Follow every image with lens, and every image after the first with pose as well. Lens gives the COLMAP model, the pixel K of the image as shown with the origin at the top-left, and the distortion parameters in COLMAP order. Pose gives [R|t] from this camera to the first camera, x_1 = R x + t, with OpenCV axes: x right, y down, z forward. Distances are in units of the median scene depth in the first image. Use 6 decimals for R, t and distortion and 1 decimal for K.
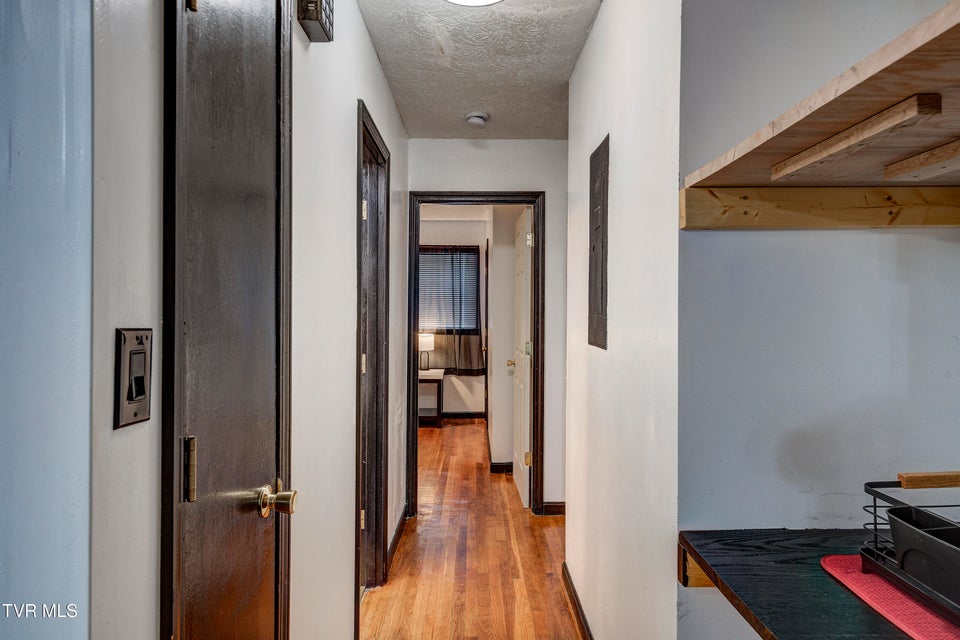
lens RADIAL K [[581.1, 0, 480.6], [0, 581.1, 317.8], [0, 0, 1]] dist [0.000617, 0.000007]
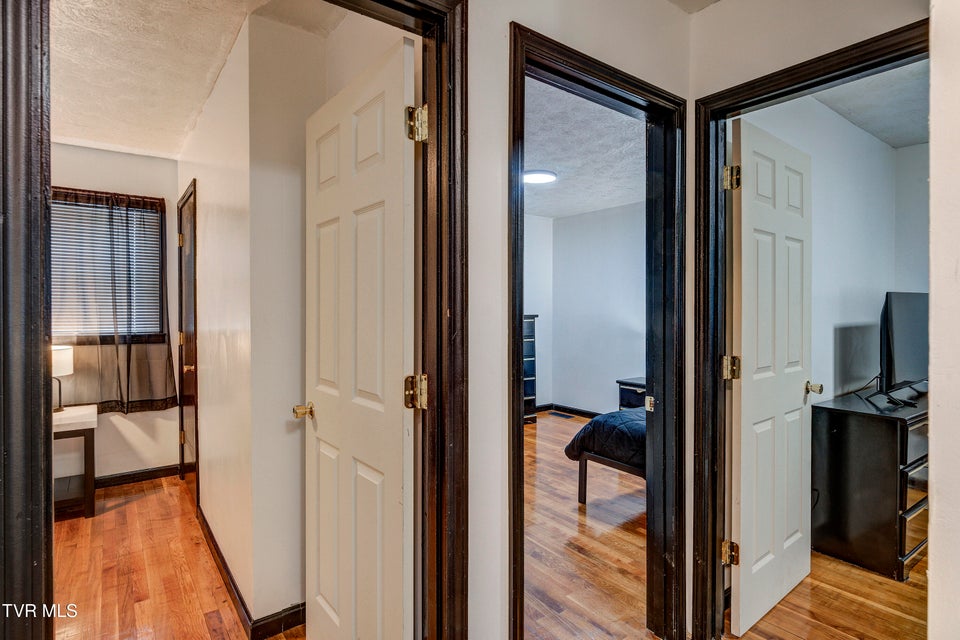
lens RADIAL K [[485.4, 0, 481.0], [0, 485.4, 315.3], [0, 0, 1]] dist [-0.011311, -0.000082]
pose [[0.799515, -0.012817, 0.600509, -0.043274], [0.008788, 0.999915, 0.009642, -0.002145], [-0.600582, -0.002431, 0.799560, 0.385463]]
